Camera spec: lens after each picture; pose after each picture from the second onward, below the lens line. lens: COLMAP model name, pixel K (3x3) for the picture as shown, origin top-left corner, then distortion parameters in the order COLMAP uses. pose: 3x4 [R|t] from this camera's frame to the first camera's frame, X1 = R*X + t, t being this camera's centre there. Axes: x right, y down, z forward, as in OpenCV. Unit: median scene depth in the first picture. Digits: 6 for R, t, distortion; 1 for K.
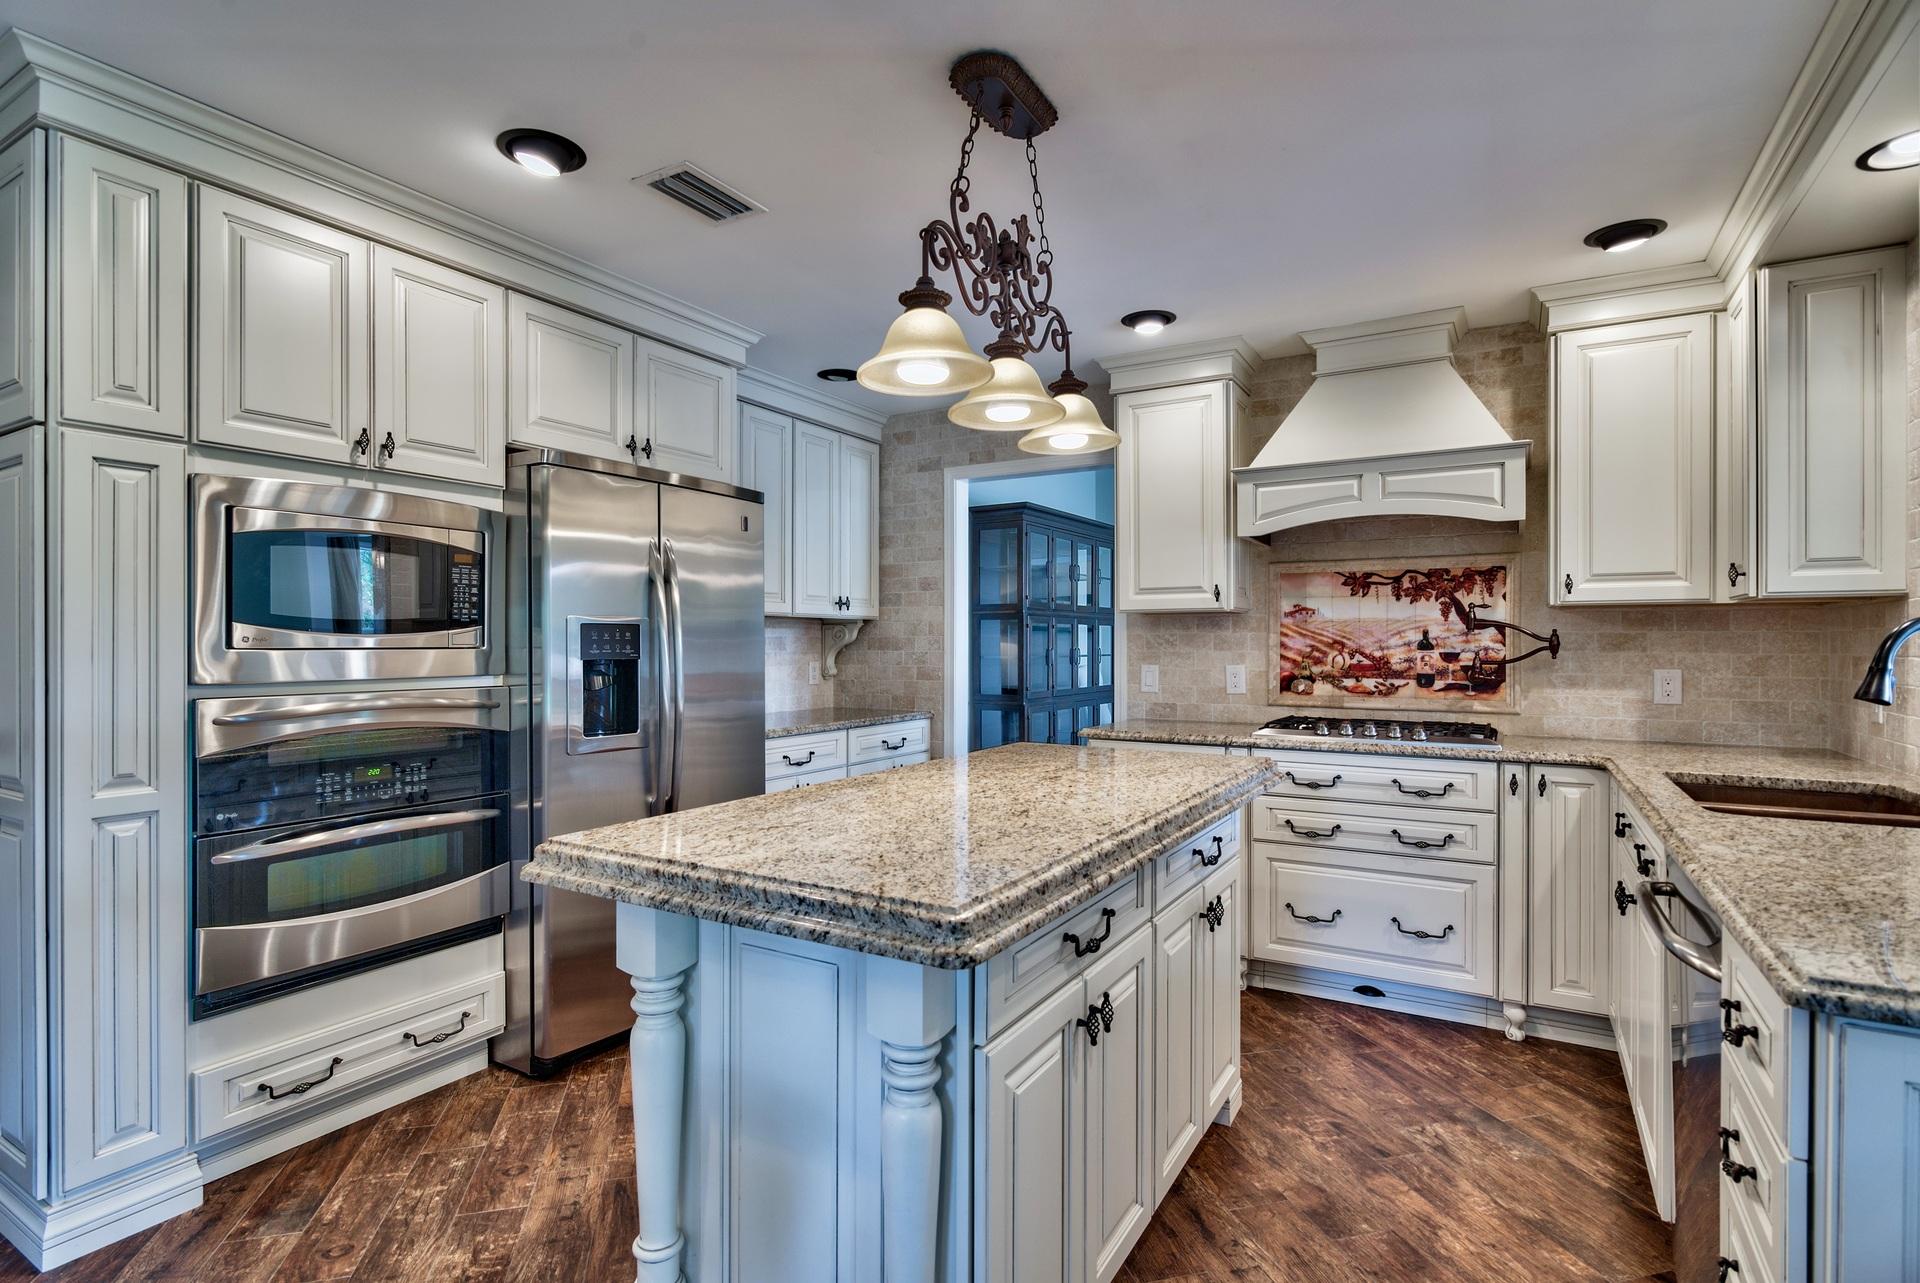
lens RADIAL K [[963.2, 0, 928.6], [0, 963.2, 643.2], [0, 0, 1]] dist [-0.001117, -0.000093]
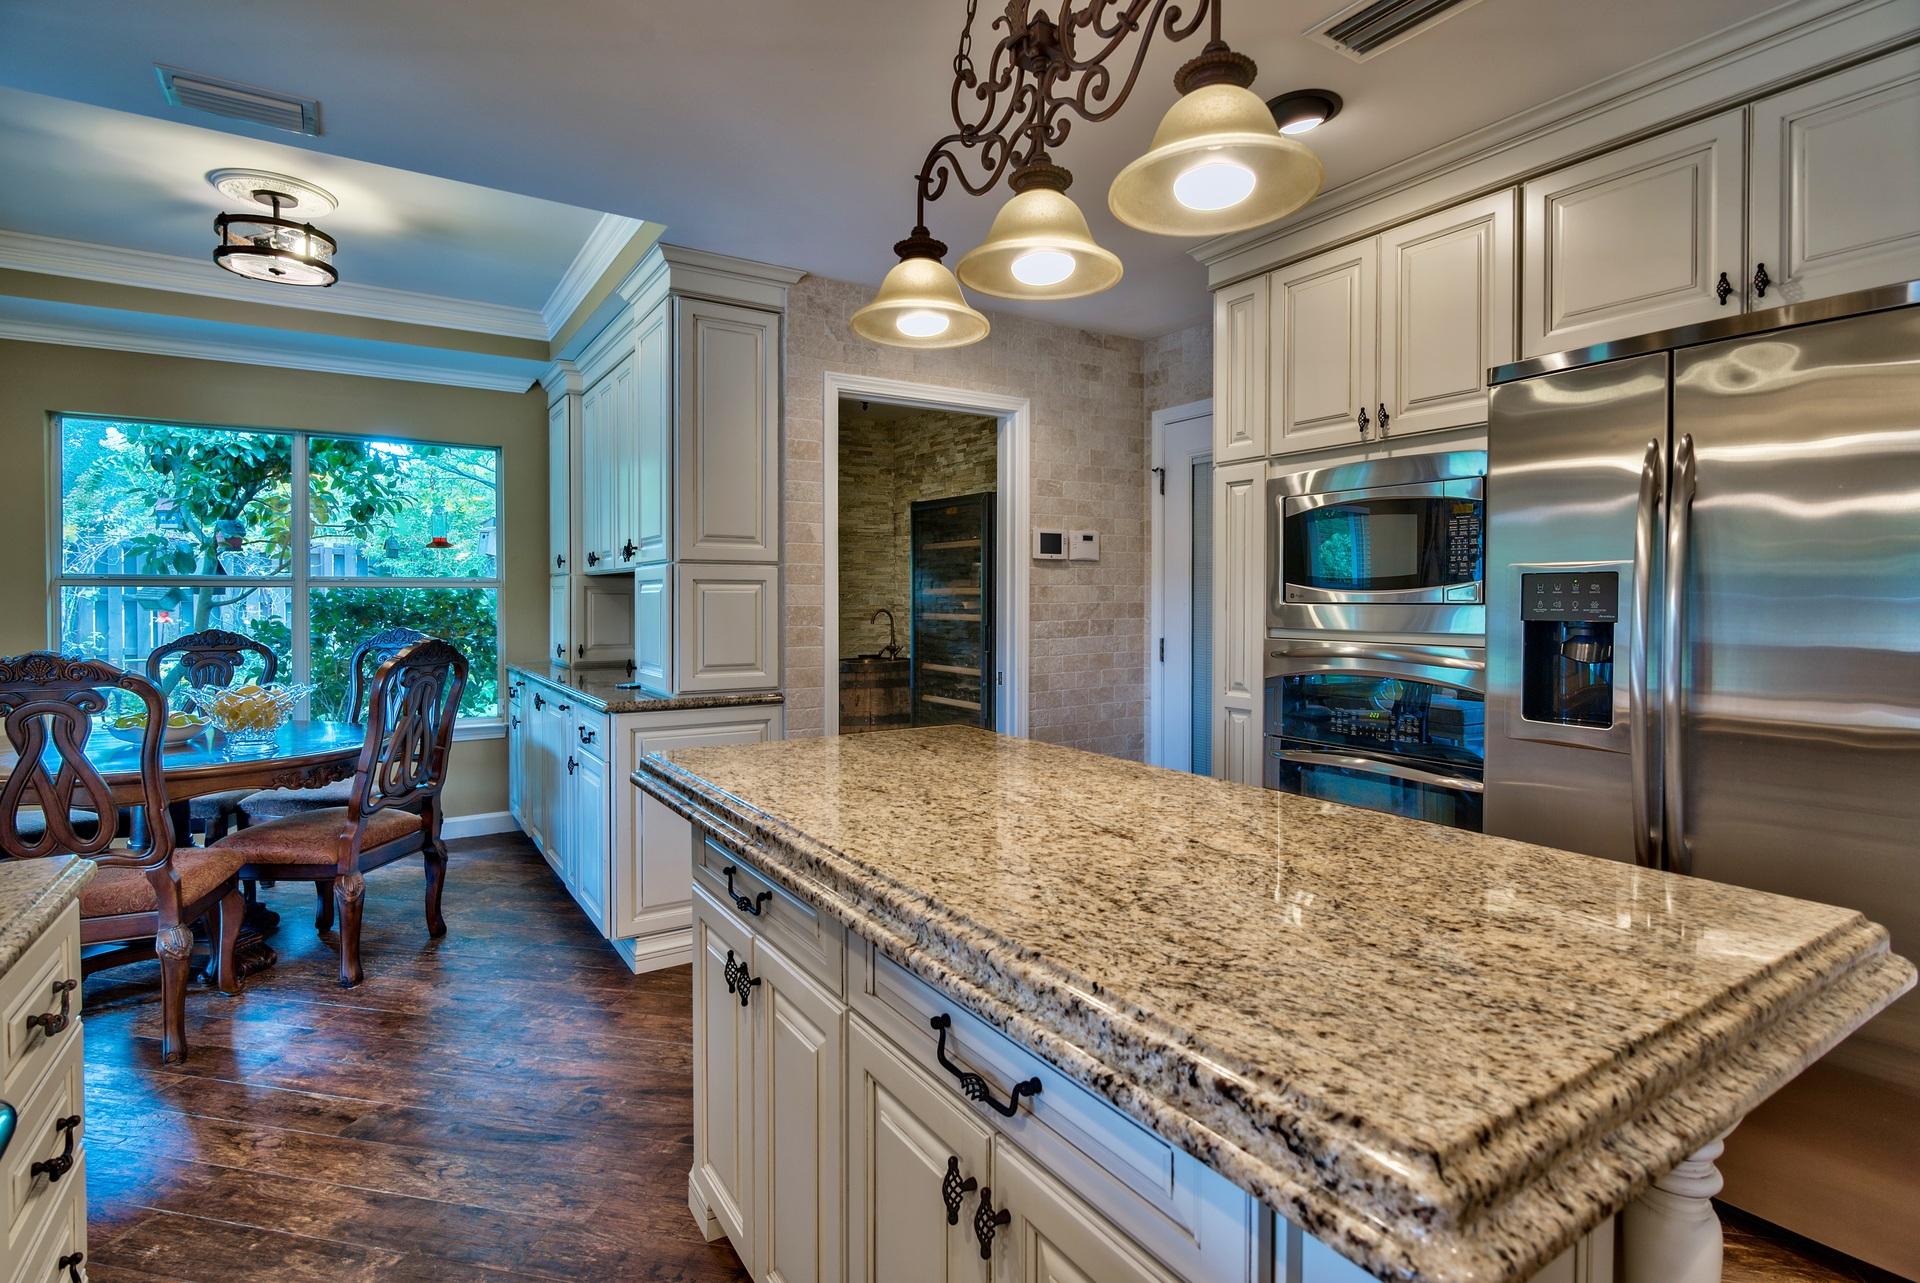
lens RADIAL K [[956.7, 0, 961.5], [0, 956.7, 606.1], [0, 0, 1]] dist [-0.000605, -0.000056]
pose [[-0.438722, 0.006356, -0.898600, 0.643243], [-0.003559, 0.999955, 0.008811, 0.000560], [0.898616, 0.007064, -0.438680, 1.096628]]
